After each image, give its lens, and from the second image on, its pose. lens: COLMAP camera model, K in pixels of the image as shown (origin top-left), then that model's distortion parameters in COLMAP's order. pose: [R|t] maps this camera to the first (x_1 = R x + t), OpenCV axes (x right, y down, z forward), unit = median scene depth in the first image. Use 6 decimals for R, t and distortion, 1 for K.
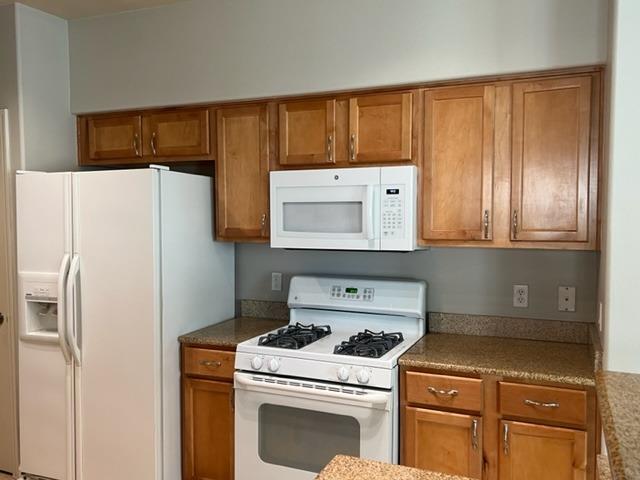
lens RADIAL K [[570.0, 0, 323.2], [0, 570.0, 240.2], [0, 0, 1]] dist [0.080802, -0.107958]
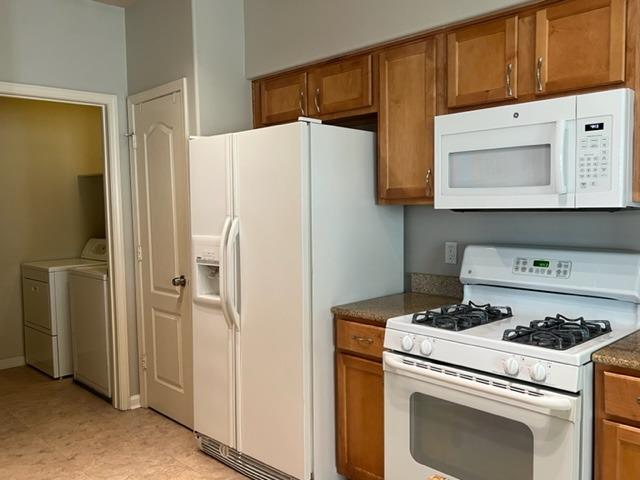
lens RADIAL K [[570.0, 0, 318.9], [0, 570.0, 239.8], [0, 0, 1]] dist [0.080802, -0.107958]
pose [[0.918359, 0.011903, -0.395570, 0.086133], [-0.003803, 0.999767, 0.021253, 0.041894], [0.395730, -0.018013, 0.918190, 0.165925]]
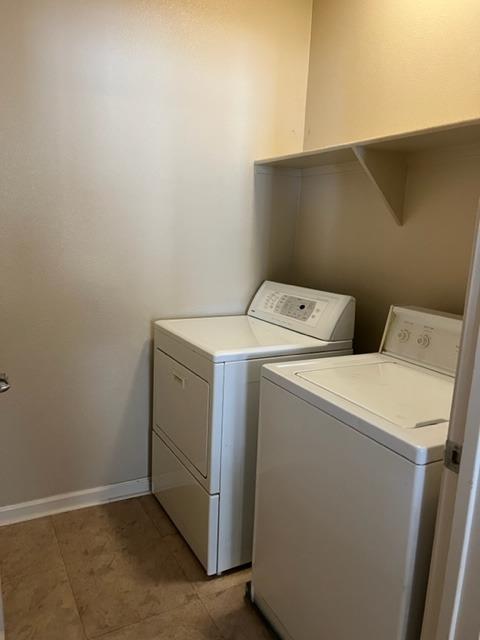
lens RADIAL K [[489.6, 0, 239.5], [0, 489.6, 320.1], [0, 0, 1]] dist [0.041272, -0.033825]
pose [[0.780350, 0.155599, -0.605675, -0.833666], [-0.078851, 0.985302, 0.151535, 0.019734], [0.620352, -0.070492, 0.781150, 0.870861]]
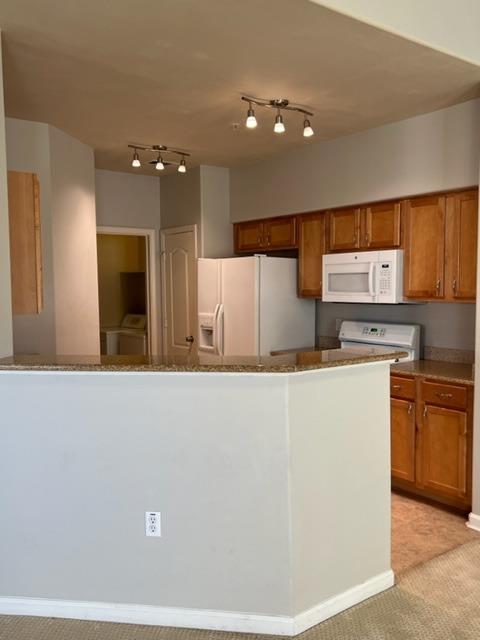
lens RADIAL K [[570.0, 0, 239.8], [0, 570.0, 322.4], [0, 0, 1]] dist [0.080802, -0.107958]
pose [[0.865225, 0.030852, -0.500434, 0.537462], [-0.019684, 0.999426, 0.027582, 0.033418], [0.500998, -0.014014, 0.865335, -0.551636]]
